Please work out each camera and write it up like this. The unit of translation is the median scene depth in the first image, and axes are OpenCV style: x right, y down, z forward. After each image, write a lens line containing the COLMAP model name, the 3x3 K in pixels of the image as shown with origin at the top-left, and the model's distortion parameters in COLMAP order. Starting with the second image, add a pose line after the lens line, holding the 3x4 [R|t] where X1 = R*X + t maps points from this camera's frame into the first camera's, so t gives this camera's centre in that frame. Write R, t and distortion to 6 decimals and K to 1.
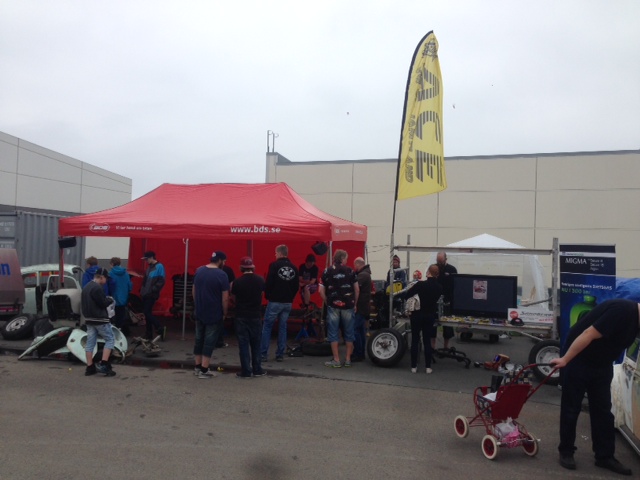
lens RADIAL K [[582.8, 0, 315.1], [0, 582.8, 242.2], [0, 0, 1]] dist [0.104116, -0.116554]
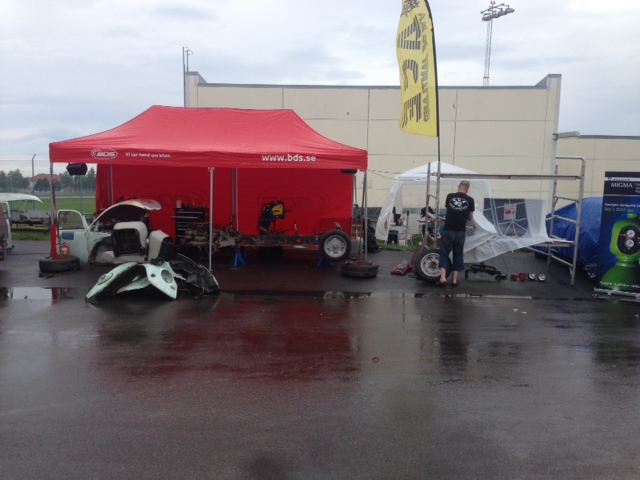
lens RADIAL K [[582.8, 0, 314.9], [0, 582.8, 237.0], [0, 0, 1]] dist [0.104116, -0.116554]
pose [[0.951249, -0.039948, 0.305826, -0.369491], [0.002911, 0.992695, 0.120612, -0.007808], [-0.308410, -0.113842, 0.944417, 0.026365]]
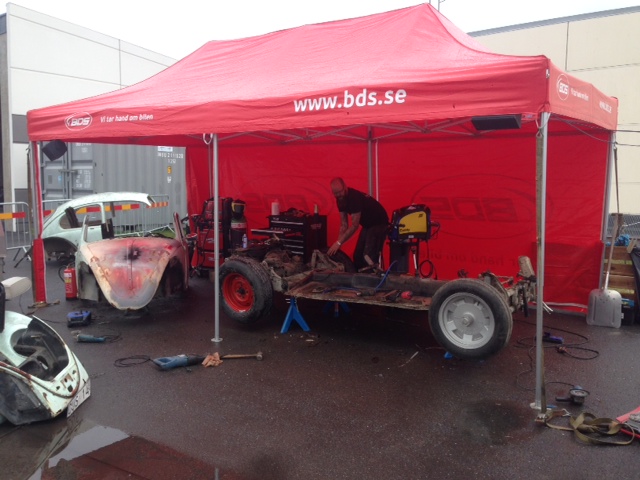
lens RADIAL K [[582.8, 0, 318.9], [0, 582.8, 239.5], [0, 0, 1]] dist [0.104116, -0.116554]
pose [[0.960065, 0.006931, -0.279692, -0.004282], [0.024967, 0.993582, 0.110322, 0.029804], [0.278662, -0.112899, 0.953730, 0.582215]]
